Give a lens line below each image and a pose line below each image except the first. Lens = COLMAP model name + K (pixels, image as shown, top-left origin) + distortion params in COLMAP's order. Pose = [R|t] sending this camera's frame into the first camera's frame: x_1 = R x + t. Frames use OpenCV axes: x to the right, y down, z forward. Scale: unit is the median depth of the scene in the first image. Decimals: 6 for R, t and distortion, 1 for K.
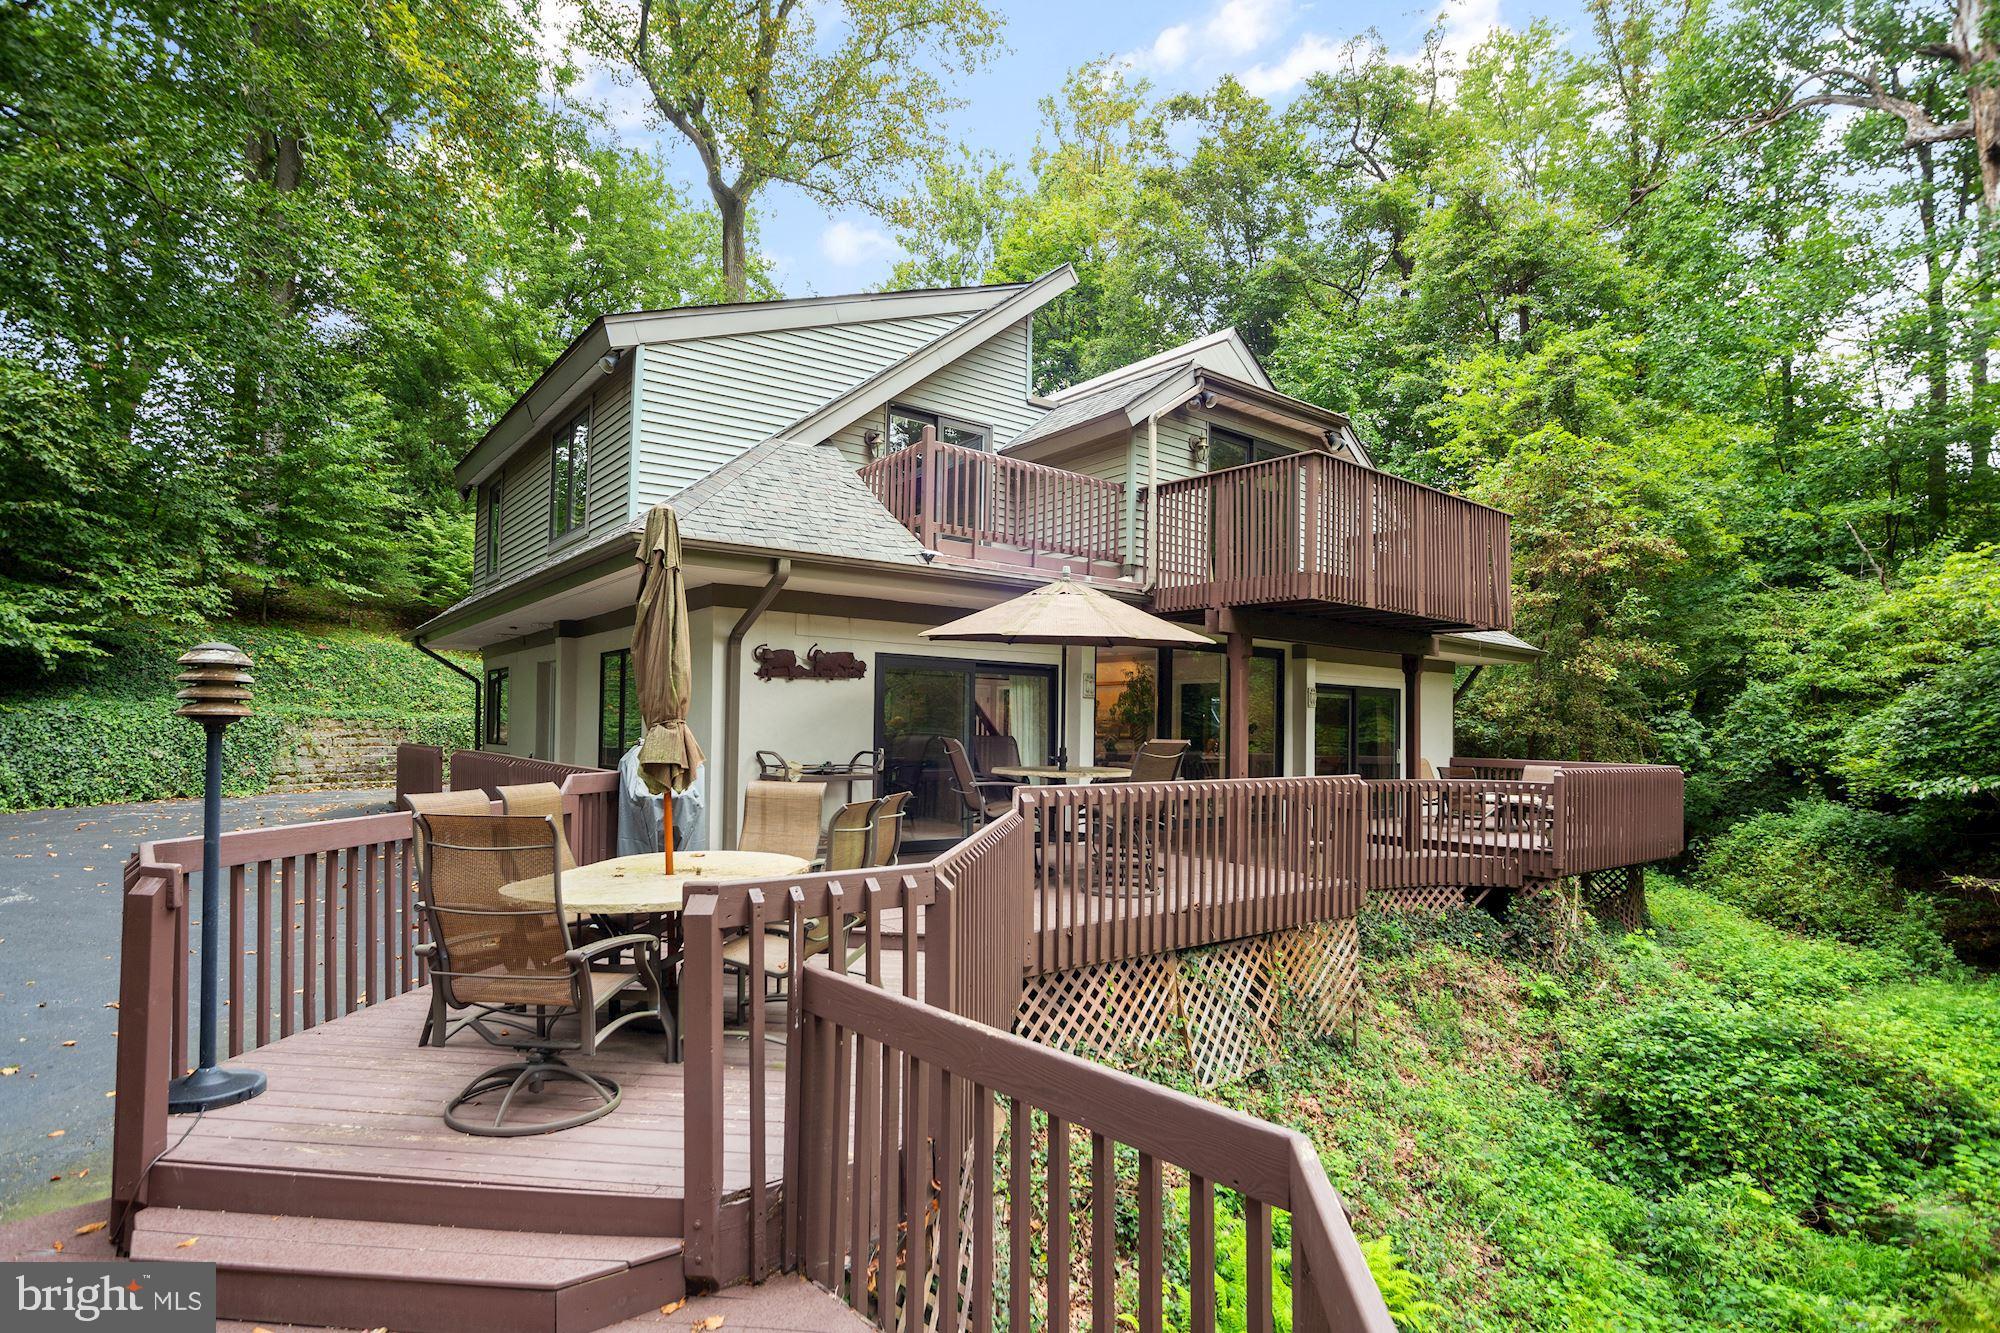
lens RADIAL K [[1059.8, 0, 1045.5], [0, 1059.8, 662.8], [0, 0, 1]] dist [-0.015751, 0.004005]
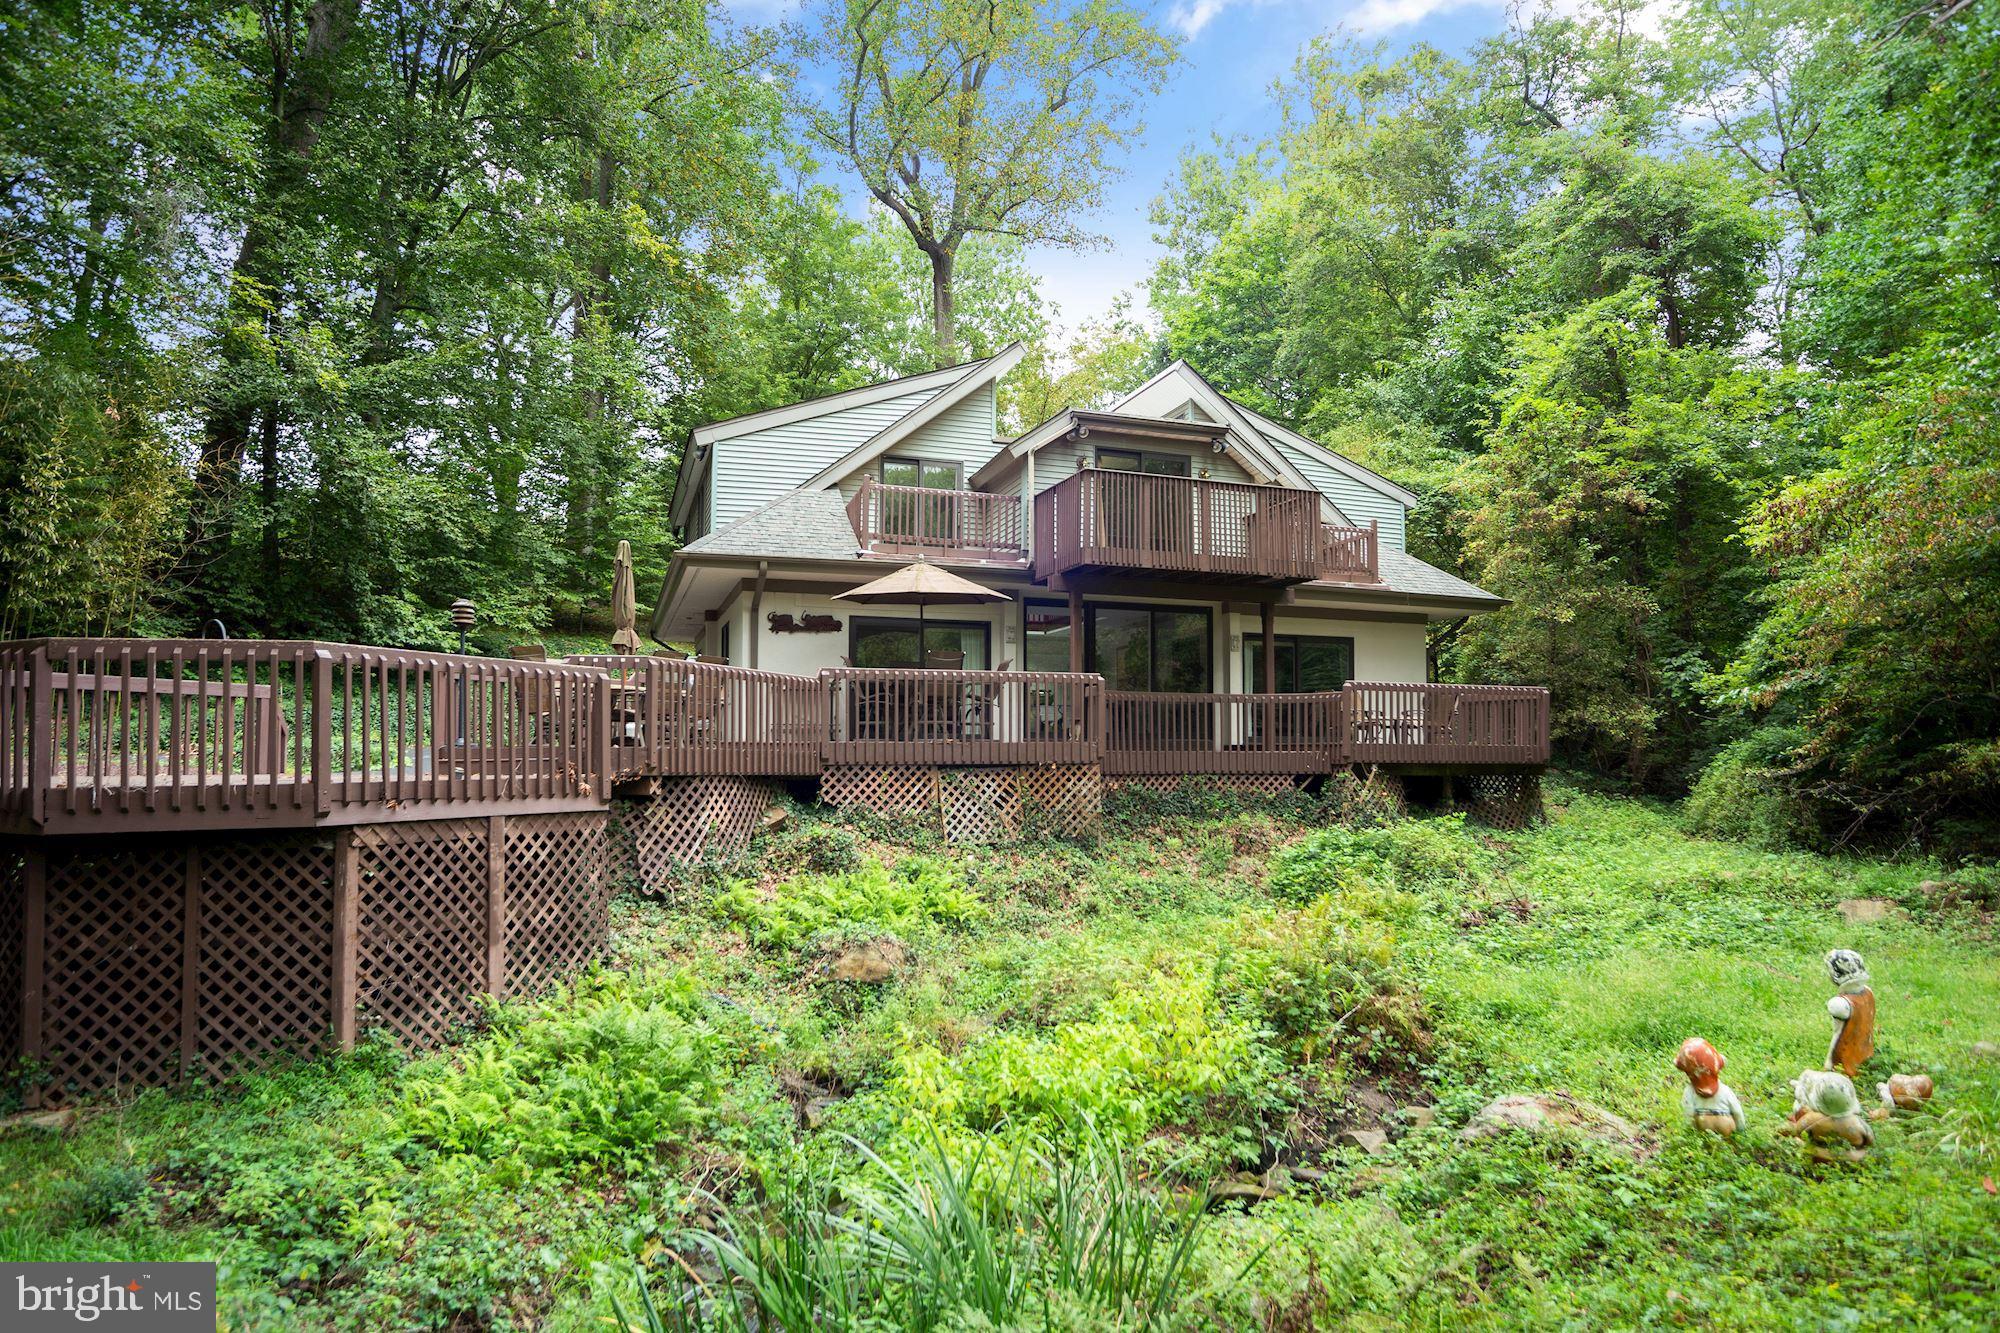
lens RADIAL K [[1205.1, 0, 1021.4], [0, 1205.1, 603.2], [0, 0, 1]] dist [-0.018622, 0.003226]
pose [[0.944261, -0.054296, -0.324688, 0.742305], [0.034333, 0.997169, -0.066902, 0.112067], [0.327402, 0.052025, 0.943452, -0.699708]]
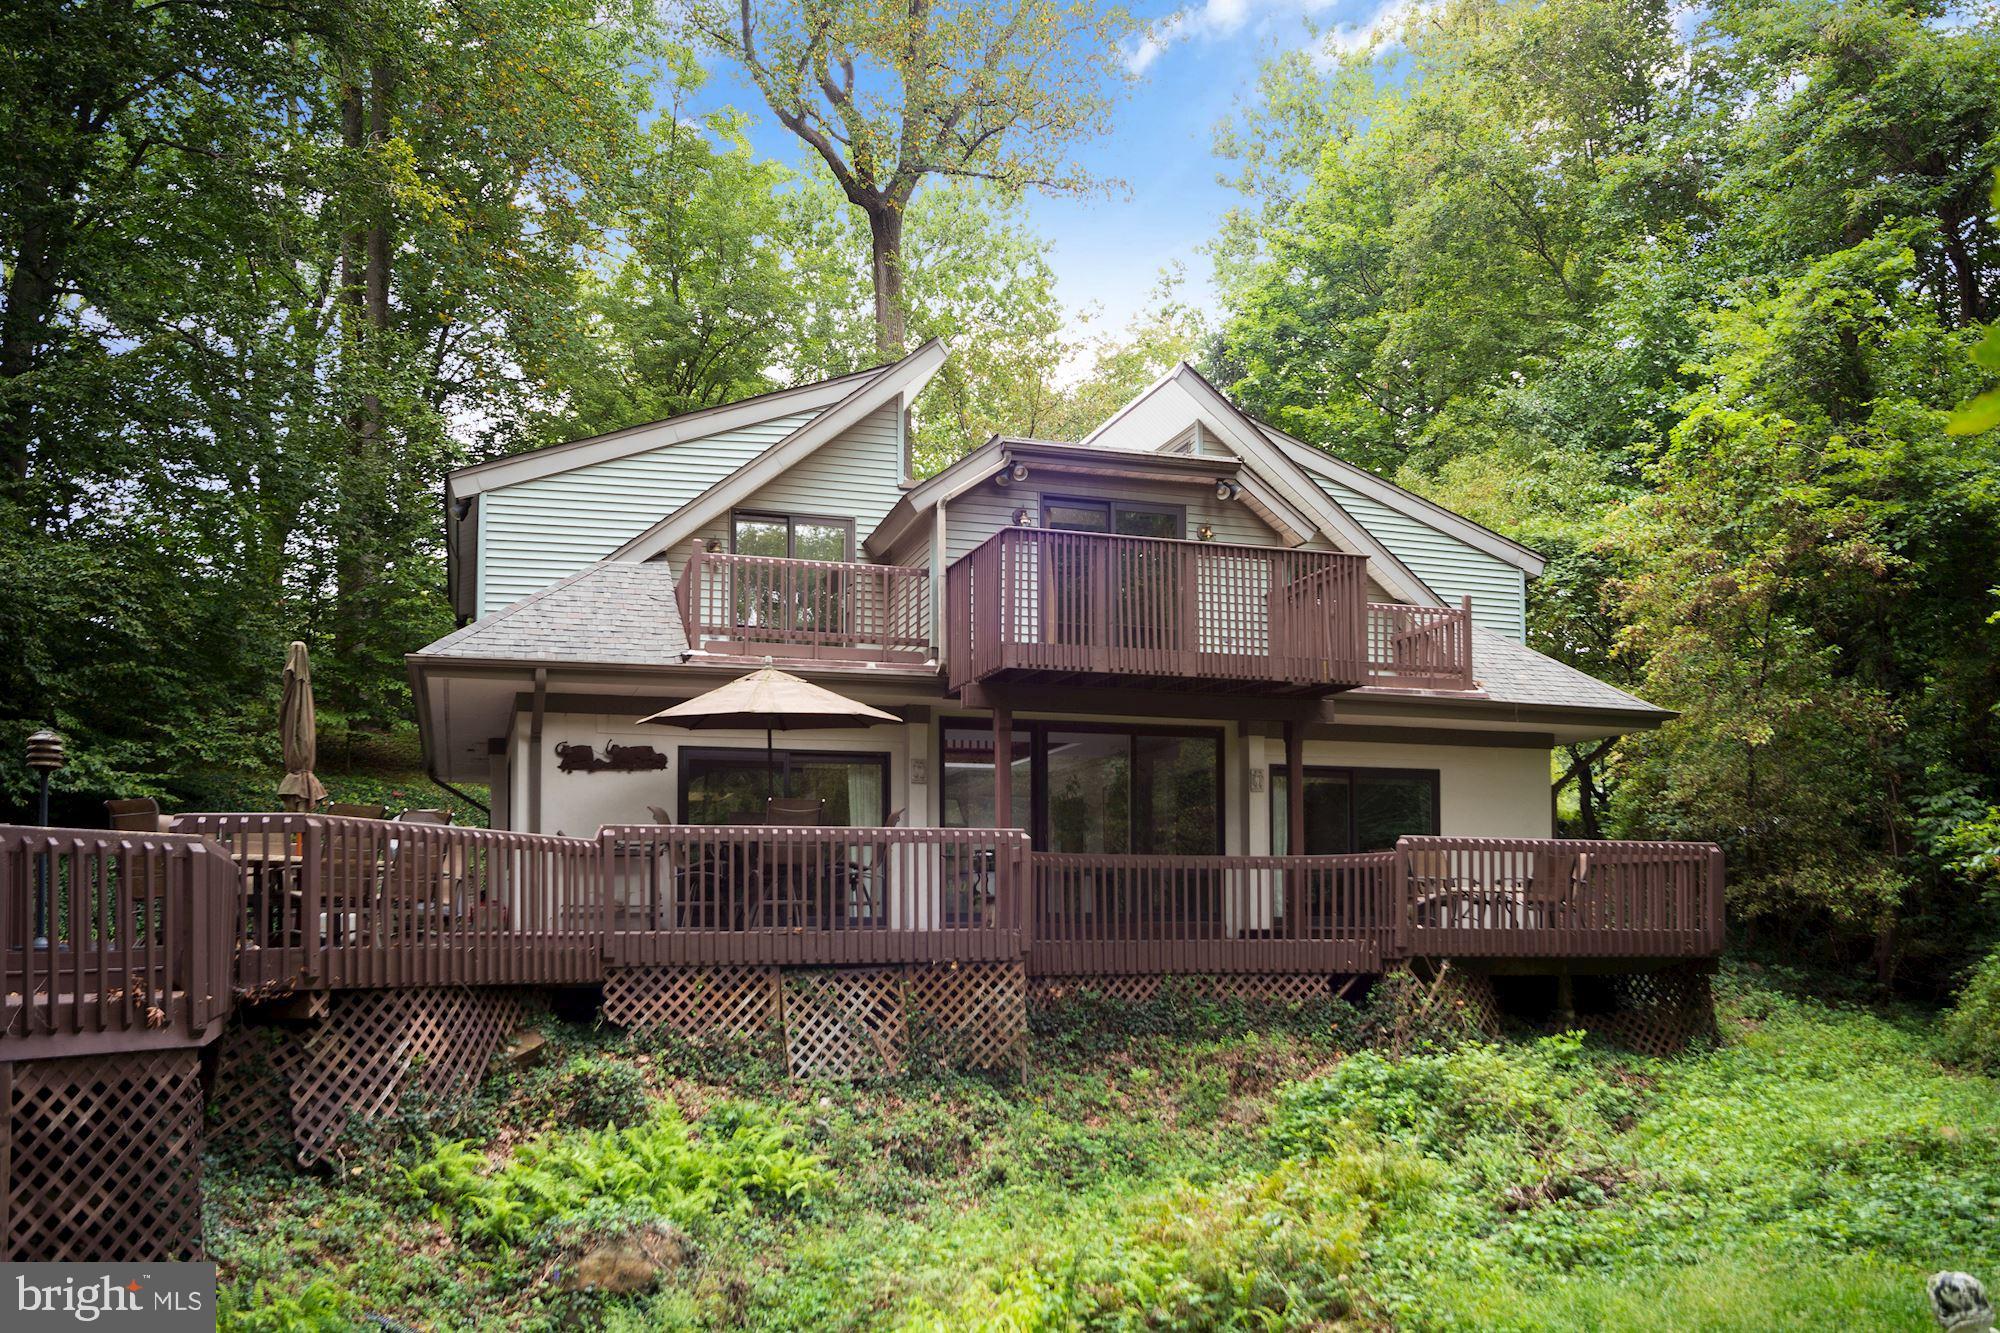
lens RADIAL K [[1740.5, 0, 1015.3], [0, 1740.5, 742.8], [0, 0, 1]] dist [0.045549, 0.034665]
pose [[0.936193, -0.057871, -0.346688, 0.867847], [0.042238, 0.997728, -0.052488, 0.105985], [0.348938, 0.034496, 0.936511, -0.629092]]
